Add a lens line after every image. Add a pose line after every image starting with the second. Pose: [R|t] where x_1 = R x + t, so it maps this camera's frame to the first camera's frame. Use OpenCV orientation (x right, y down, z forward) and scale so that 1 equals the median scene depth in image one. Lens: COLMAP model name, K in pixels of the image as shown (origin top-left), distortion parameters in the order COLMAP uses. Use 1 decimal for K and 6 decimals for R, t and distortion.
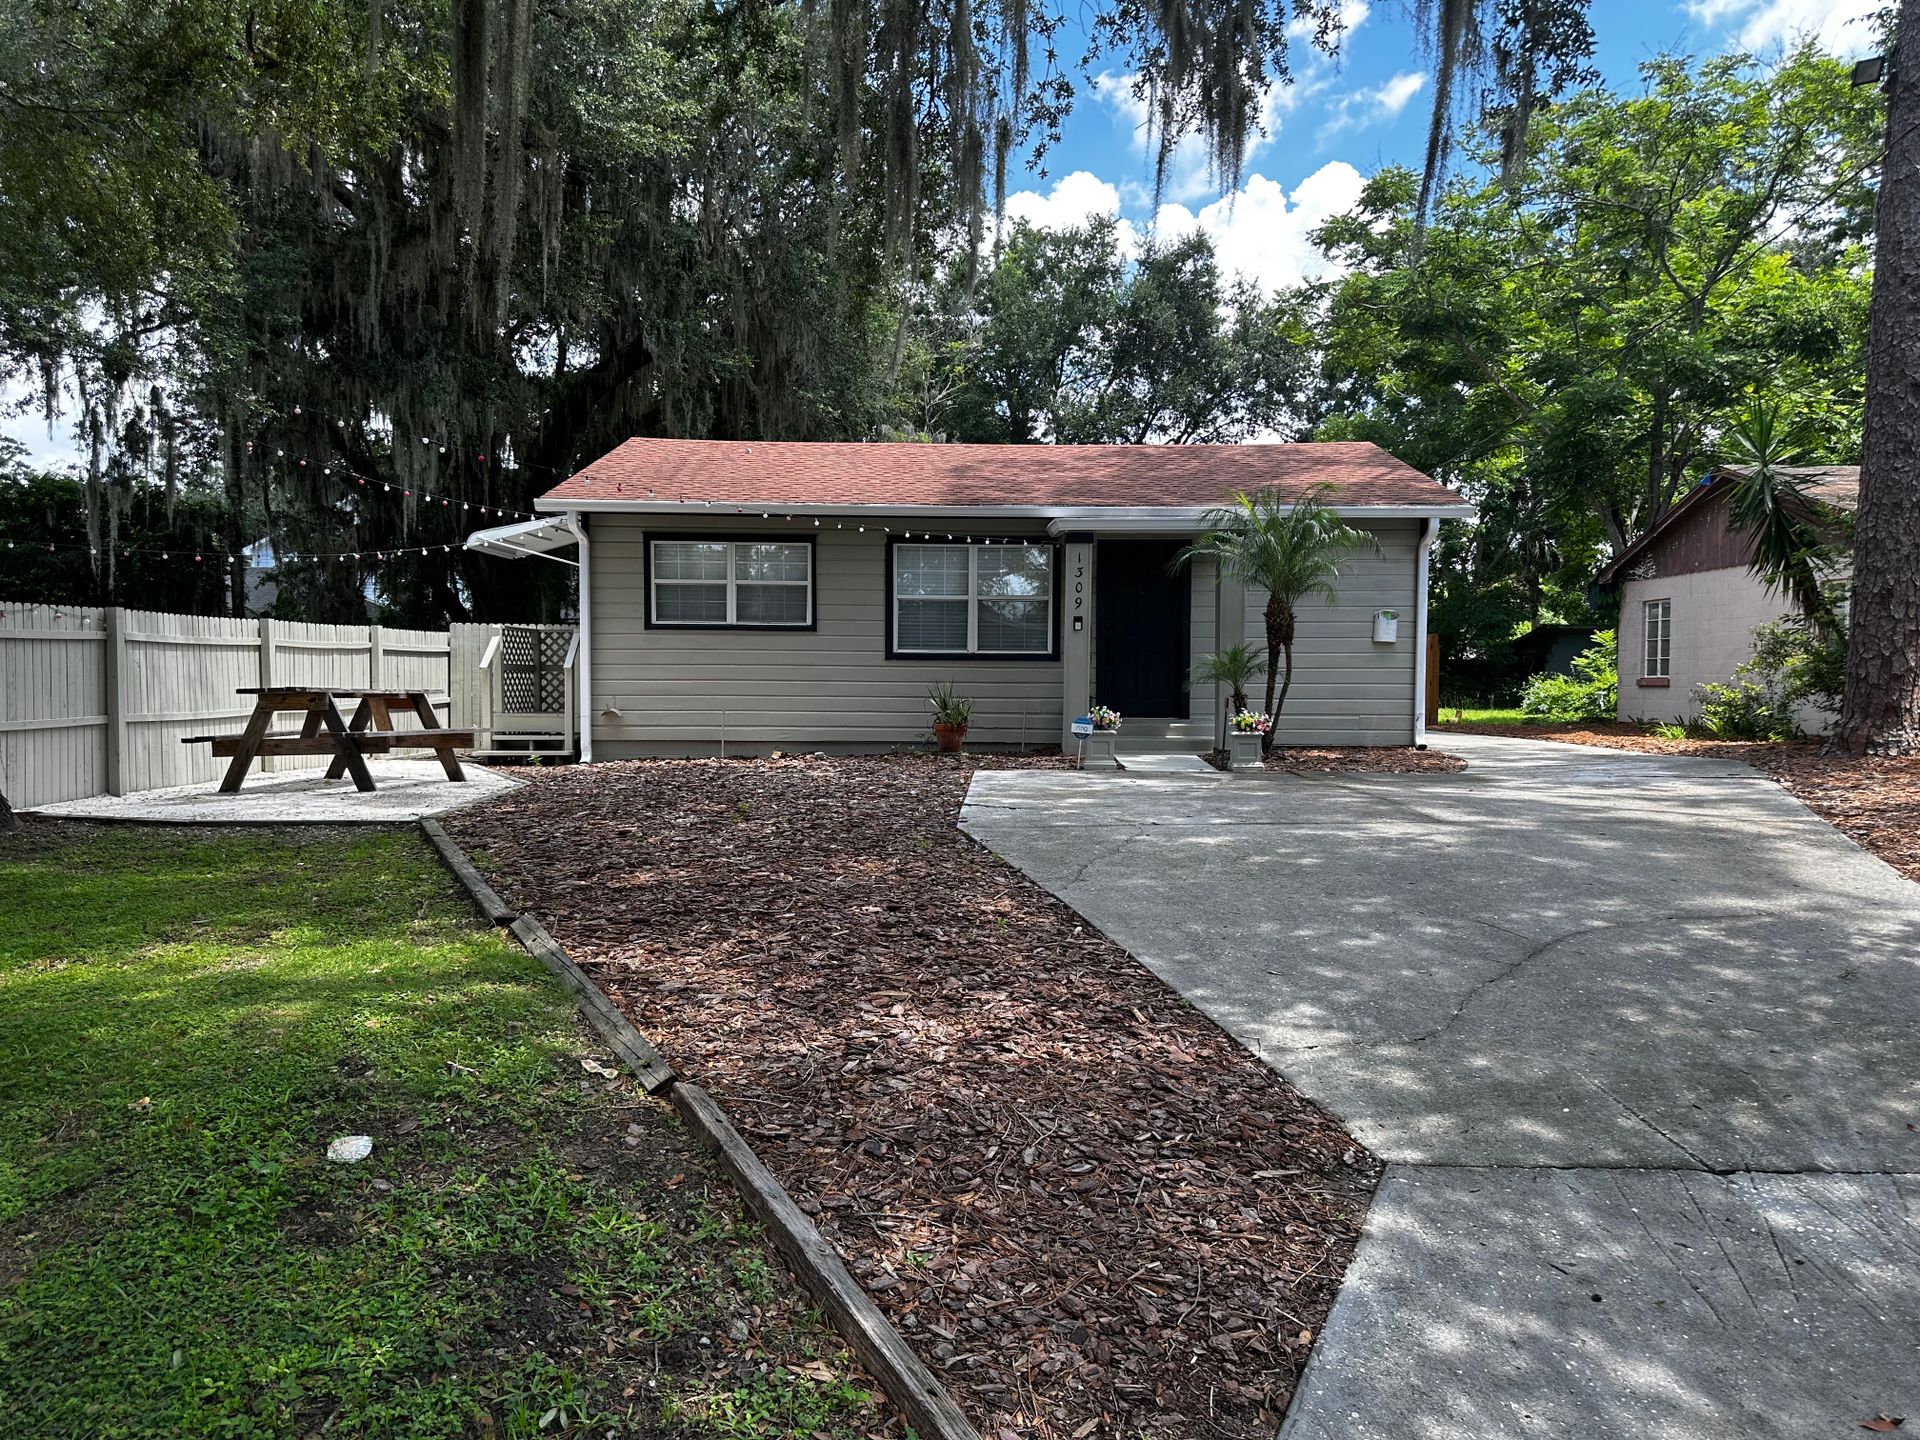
lens RADIAL K [[1357.8, 0, 965.1], [0, 1357.8, 732.6], [0, 0, 1]] dist [0.064171, -0.046257]
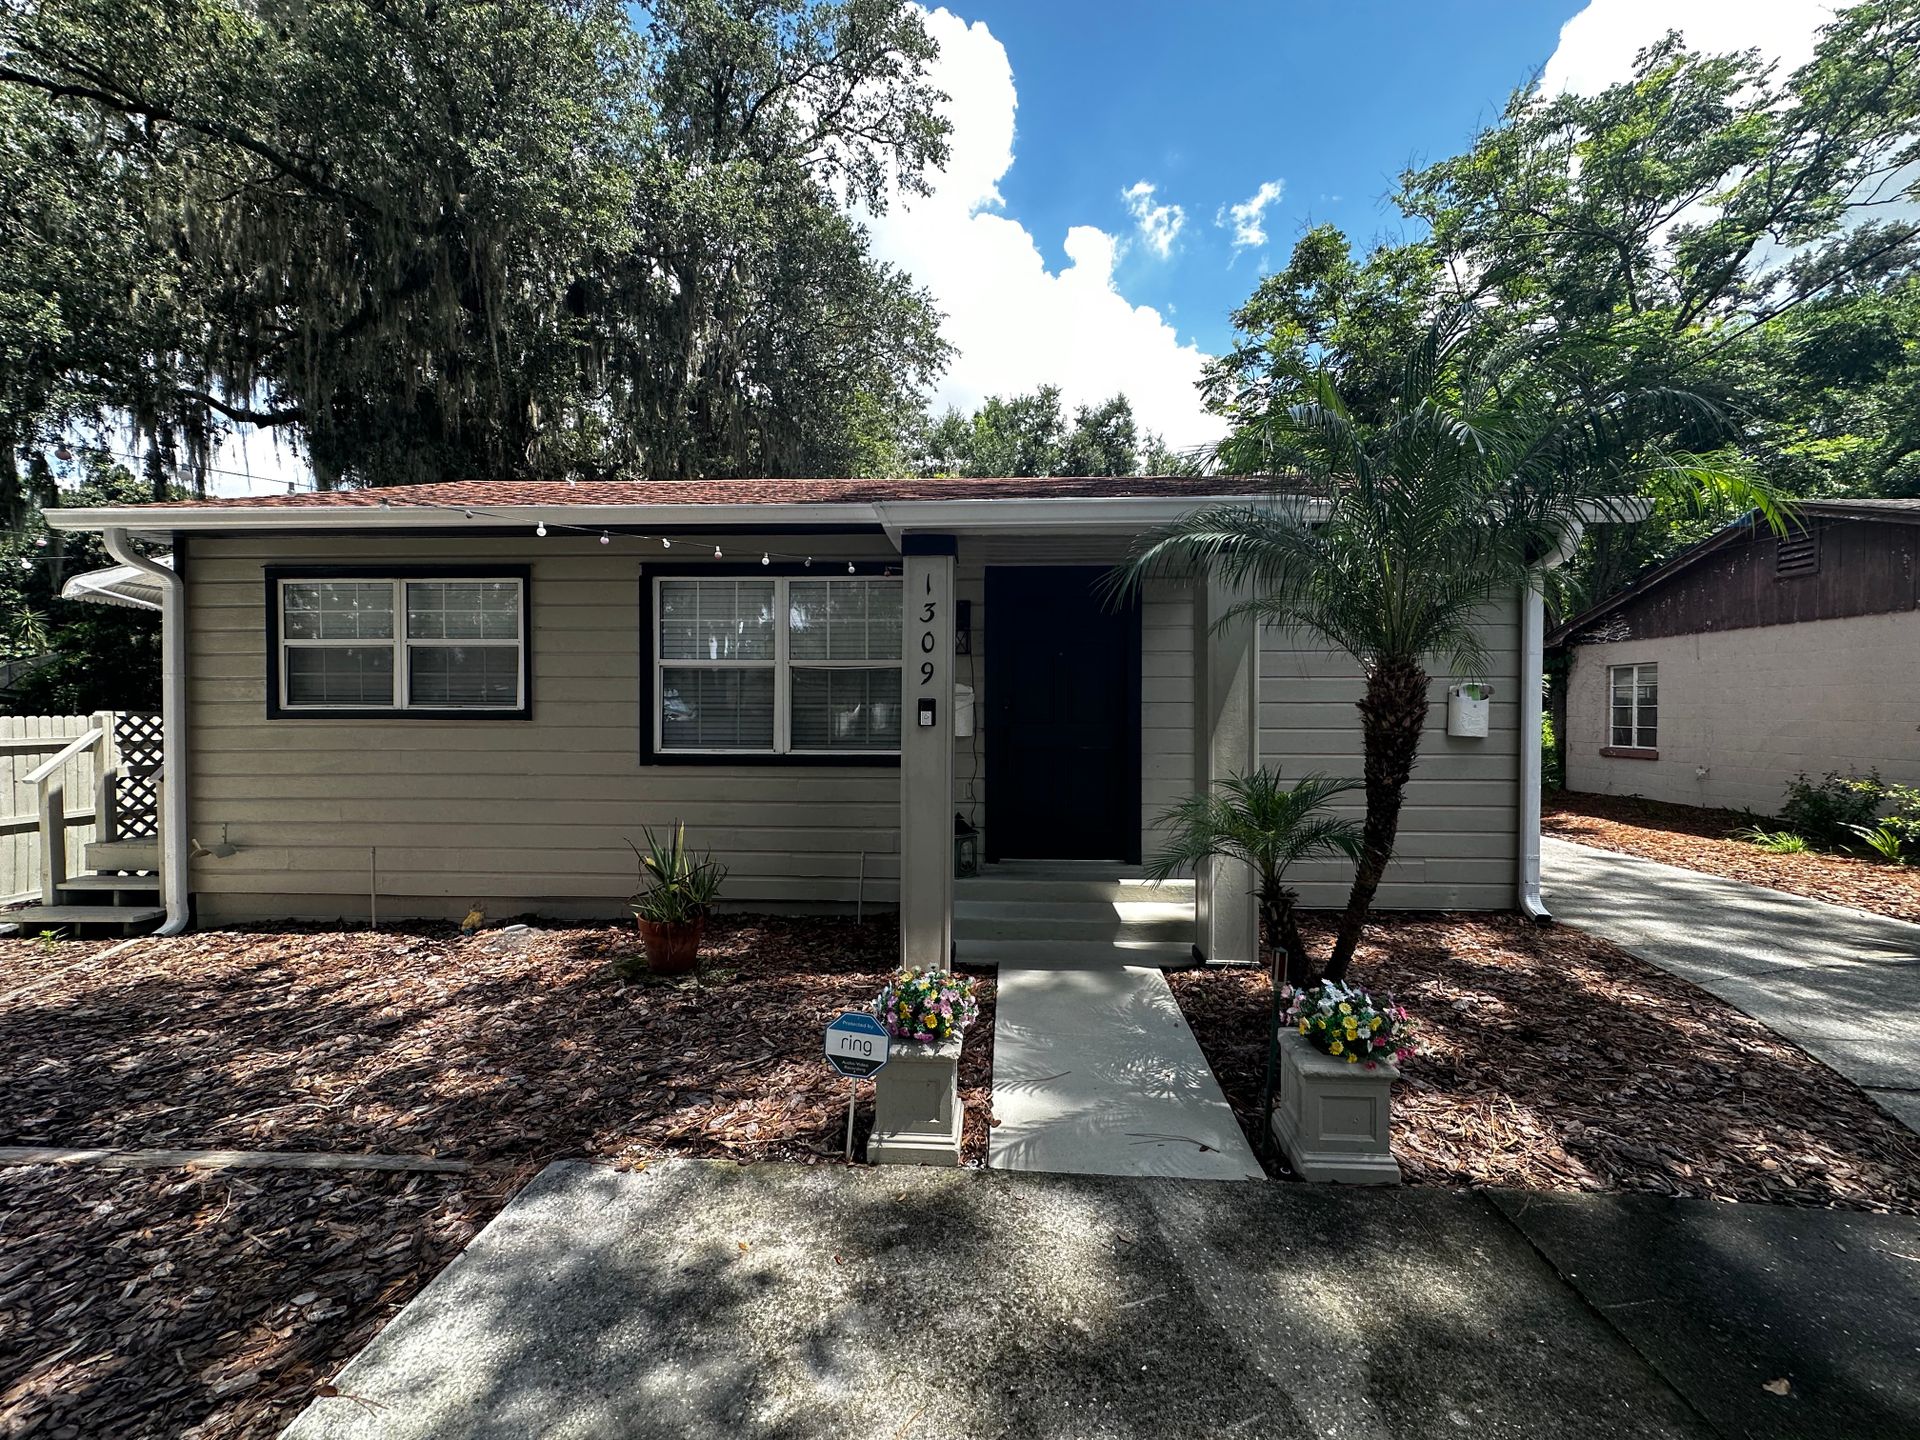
lens RADIAL K [[766.3, 0, 956.8], [0, 766.3, 720.3], [0, 0, 1]] dist [-0.001838, 0.000680]
pose [[0.999289, -0.003006, -0.037590, 0.096534], [0.002032, 0.999661, -0.025943, -0.064190], [0.037655, 0.025848, 0.998956, 0.650934]]
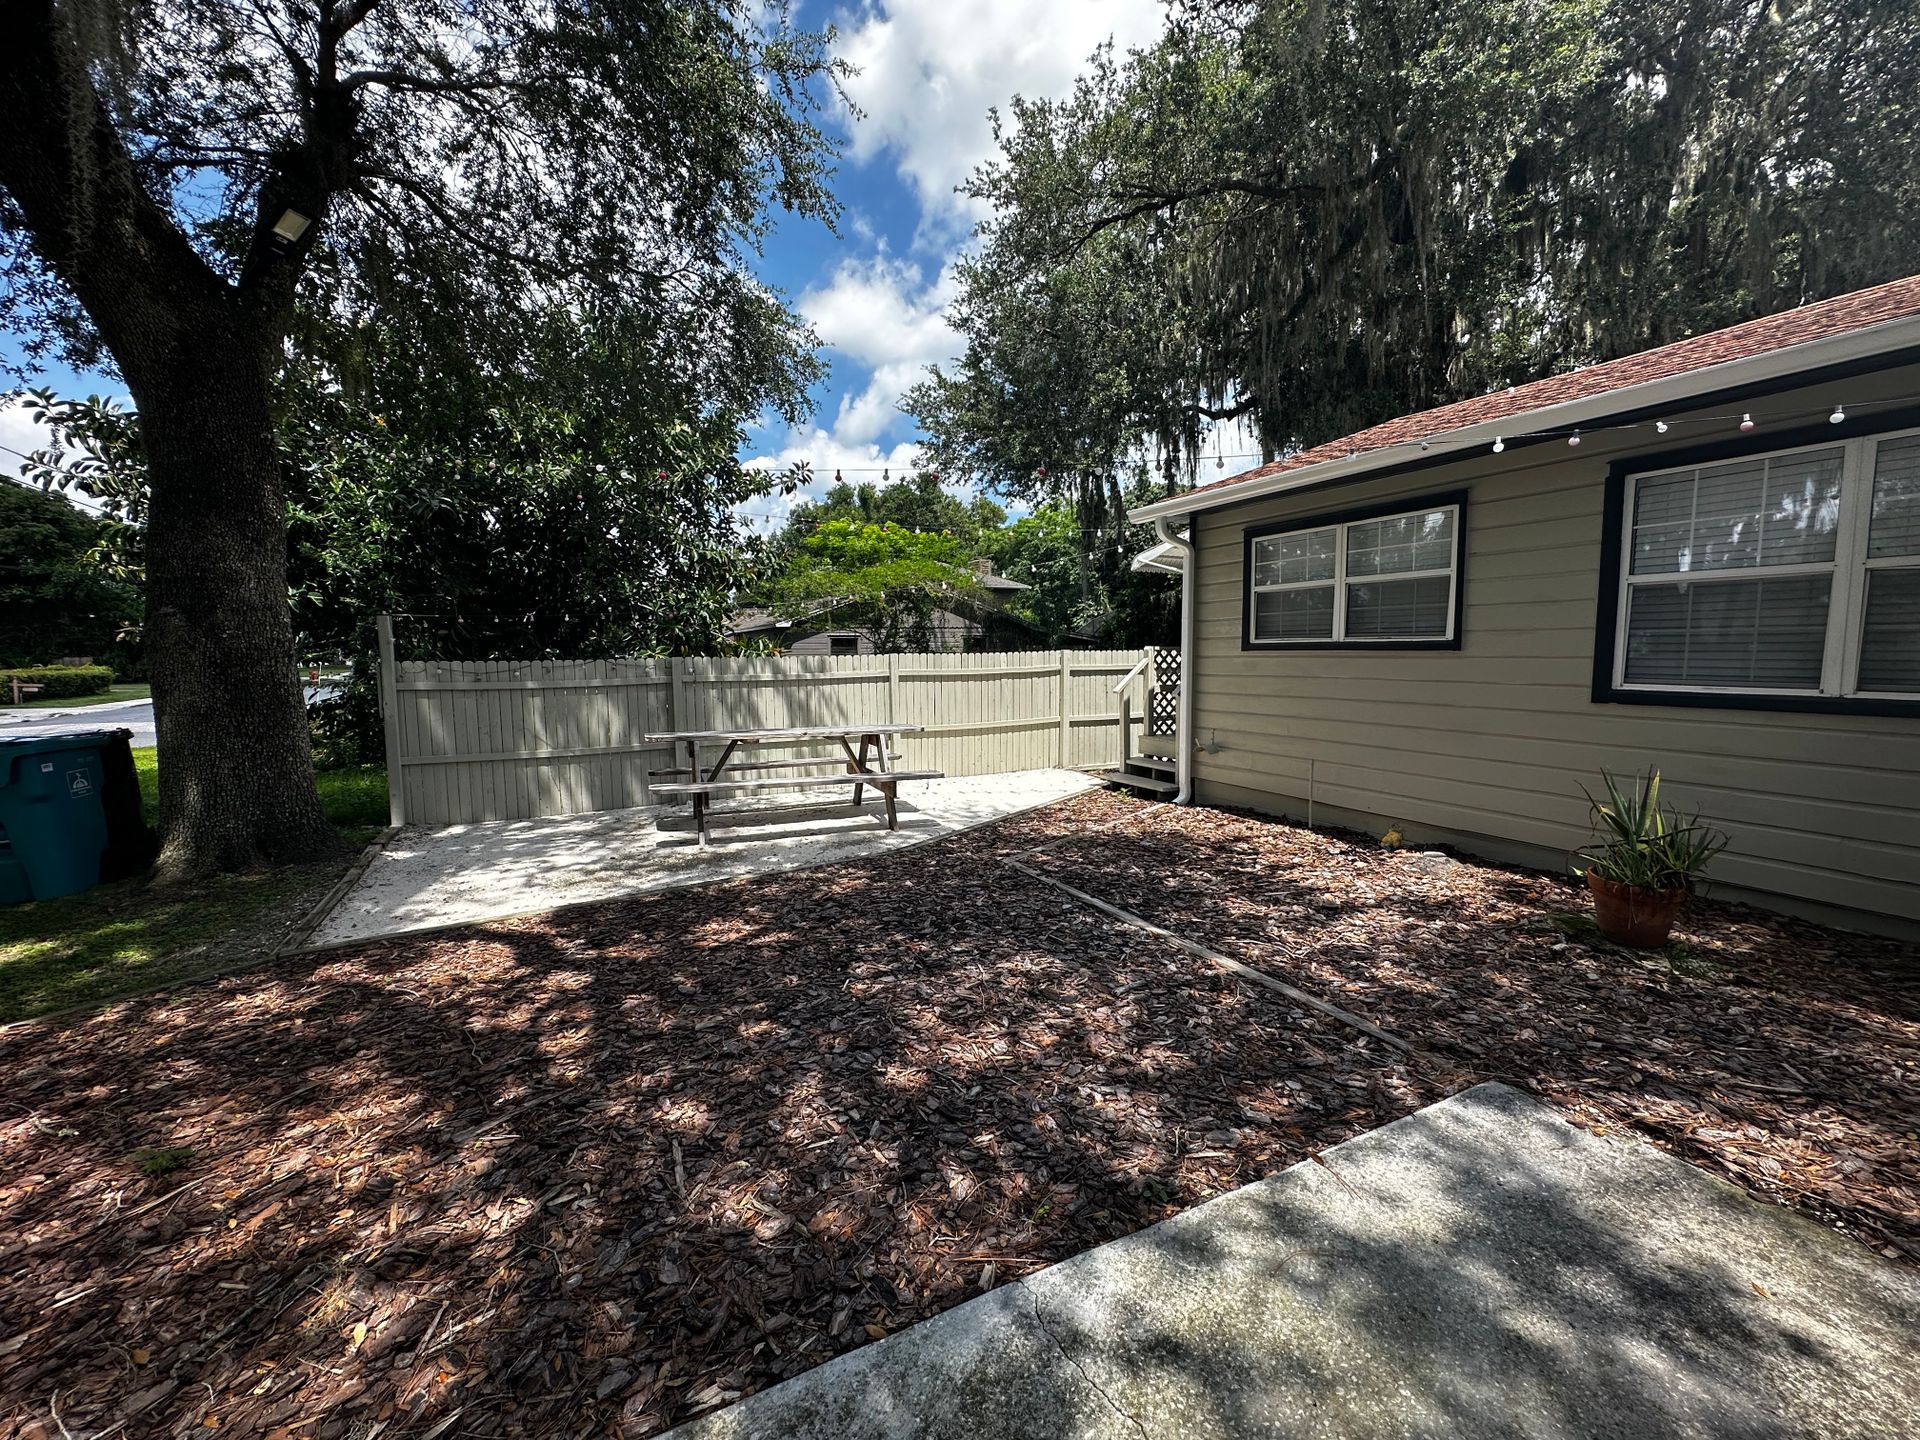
lens RADIAL K [[766.3, 0, 958.0], [0, 766.3, 721.9], [0, 0, 1]] dist [-0.001838, 0.000680]
pose [[0.460965, 0.072476, -0.884454, 0.090999], [-0.024655, 0.997321, 0.068874, -0.060013], [0.887076, -0.009942, 0.461516, 0.635597]]
